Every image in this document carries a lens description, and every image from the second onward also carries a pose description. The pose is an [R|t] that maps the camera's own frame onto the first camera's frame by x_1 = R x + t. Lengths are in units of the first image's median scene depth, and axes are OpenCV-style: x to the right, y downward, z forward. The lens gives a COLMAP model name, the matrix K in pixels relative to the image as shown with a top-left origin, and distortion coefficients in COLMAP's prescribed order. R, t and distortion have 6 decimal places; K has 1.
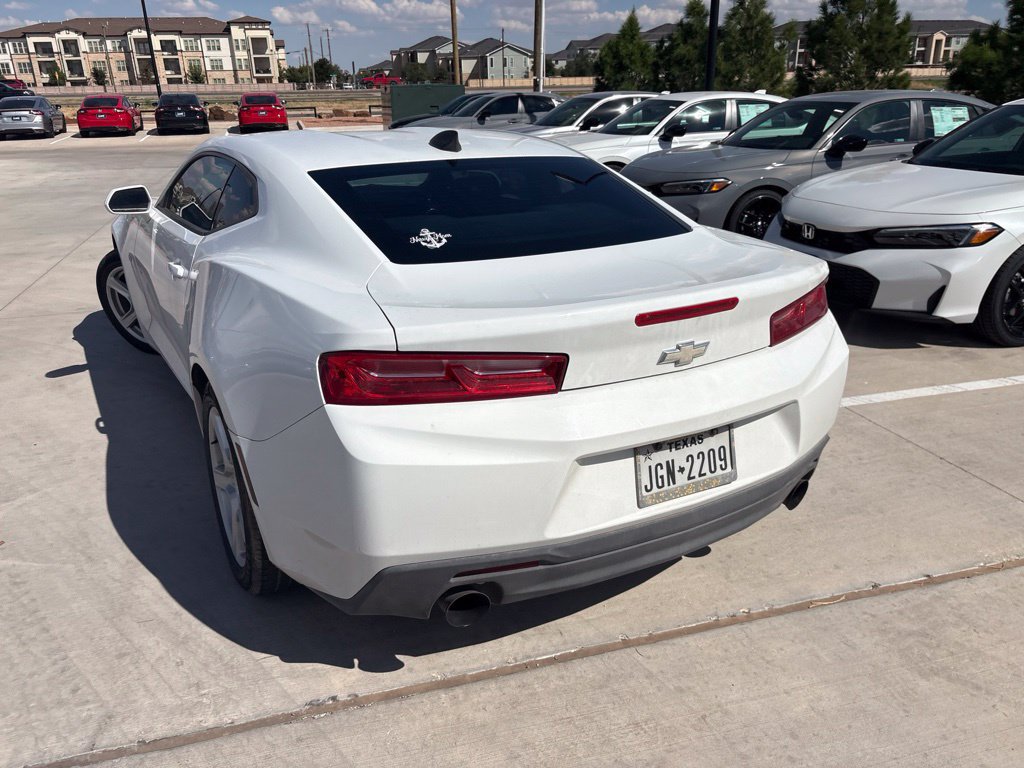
lens RADIAL K [[780.3, 0, 511.3], [0, 780.3, 395.6], [0, 0, 1]] dist [0.041963, -0.043713]
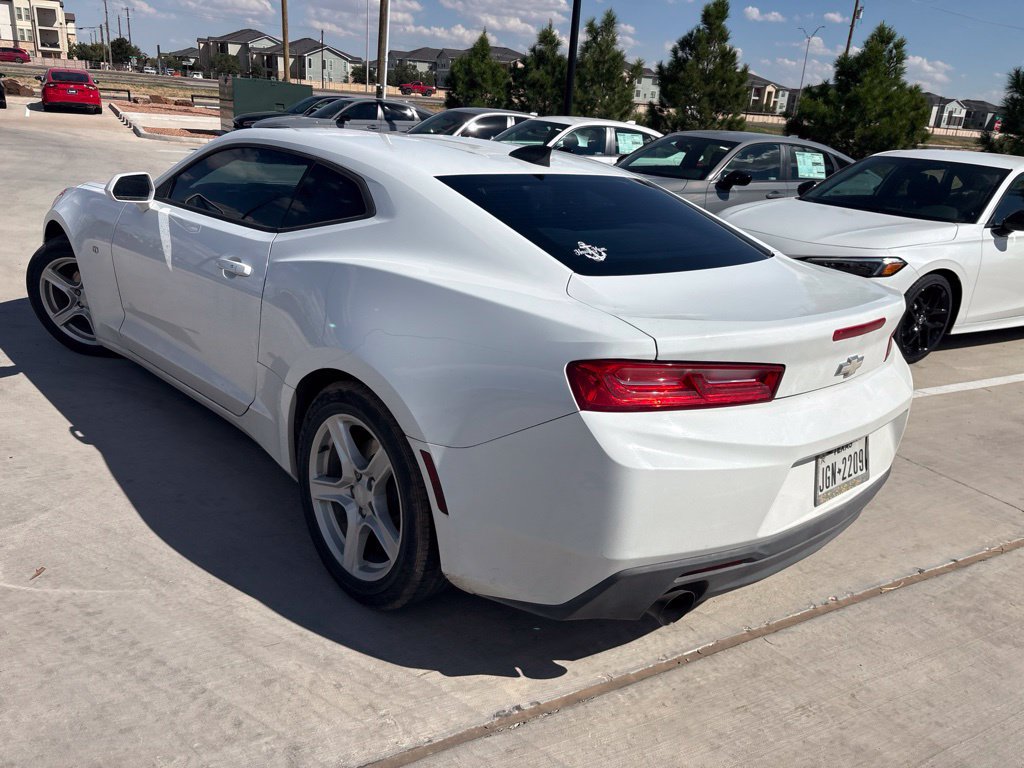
lens RADIAL K [[777.7, 0, 512.0], [0, 777.7, 384.0], [0, 0, 1]] dist [0.045490, -0.046445]
pose [[0.970582, 0.010230, 0.240554, -0.106530], [-0.004114, 0.999656, -0.025911, 0.000401], [-0.240737, 0.024159, 0.970290, 0.006874]]
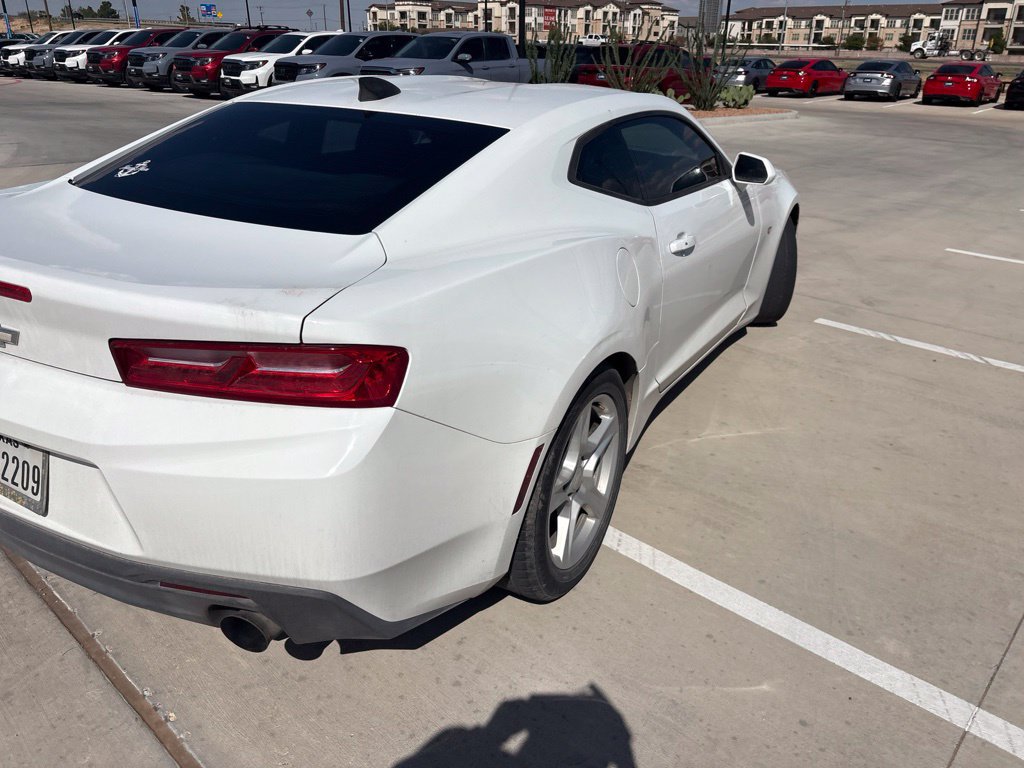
lens RADIAL K [[776.9, 0, 507.9], [0, 776.9, 377.1], [0, 0, 1]] dist [0.053326, -0.055336]
pose [[0.504587, 0.359550, -0.784931, 0.244422], [-0.347239, 0.916898, 0.196780, -0.075995], [0.790454, 0.173266, 0.587504, 0.194528]]
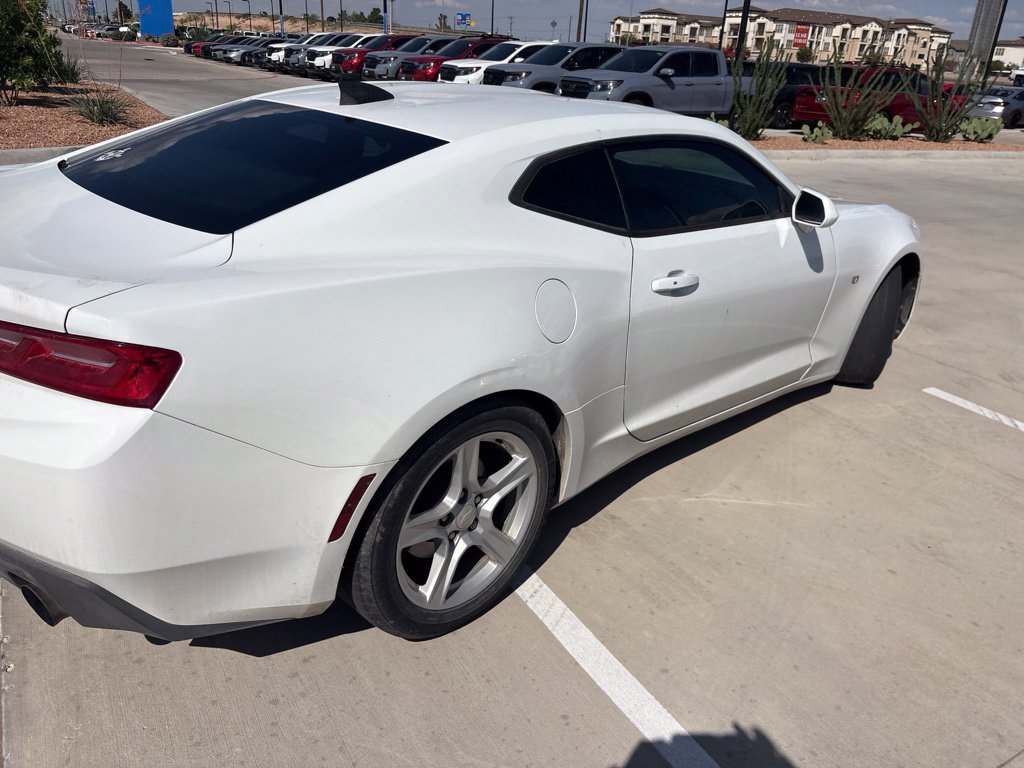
lens RADIAL K [[777.7, 0, 512.0], [0, 777.7, 384.0], [0, 0, 1]] dist [0.045490, -0.046445]
pose [[0.242143, 0.409146, -0.879753, 0.263811], [-0.417636, 0.862389, 0.286121, -0.111130], [0.875755, 0.298134, 0.379696, 0.273902]]
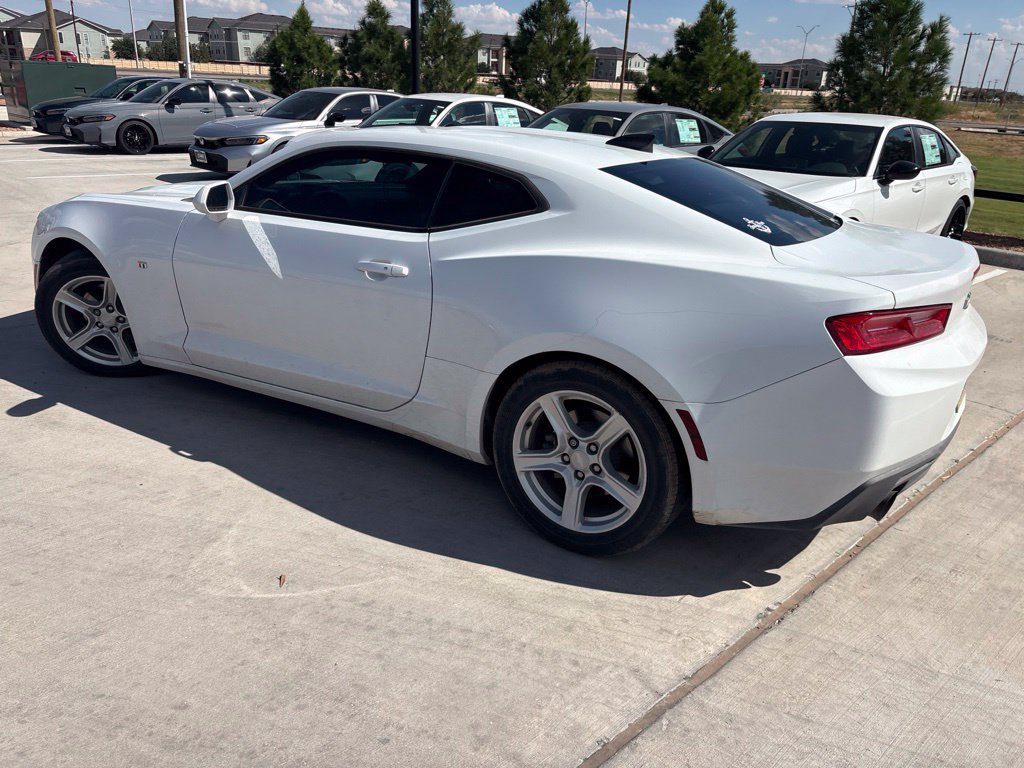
lens RADIAL K [[780.3, 0, 511.3], [0, 780.3, 395.6], [0, 0, 1]] dist [0.041963, -0.043713]
pose [[0.883853, -0.120712, 0.451922, -0.241491], [0.118027, 0.992420, 0.034251, -0.006094], [-0.452630, 0.023066, 0.891400, 0.021981]]
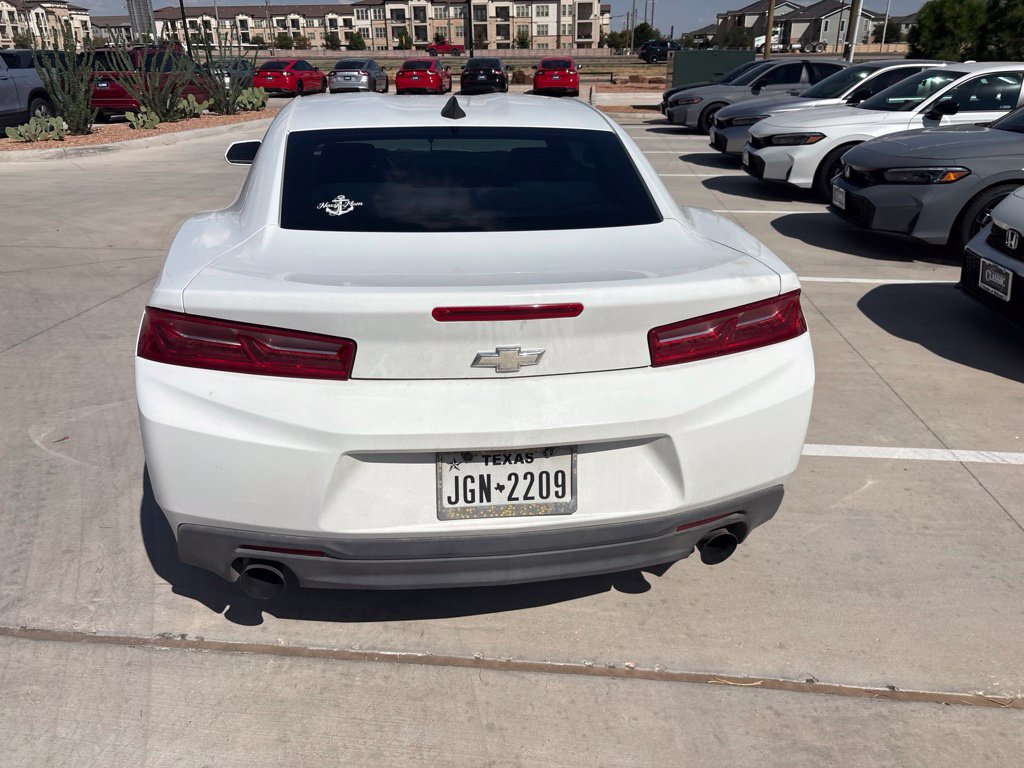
lens RADIAL K [[786.3, 0, 507.2], [0, 786.3, 387.8], [0, 0, 1]] dist [0.045441, -0.049179]
pose [[0.926997, 0.156148, -0.341018, 0.109069], [-0.147226, 0.987732, 0.052061, -0.013986], [0.344964, 0.001947, 0.938614, 0.033820]]
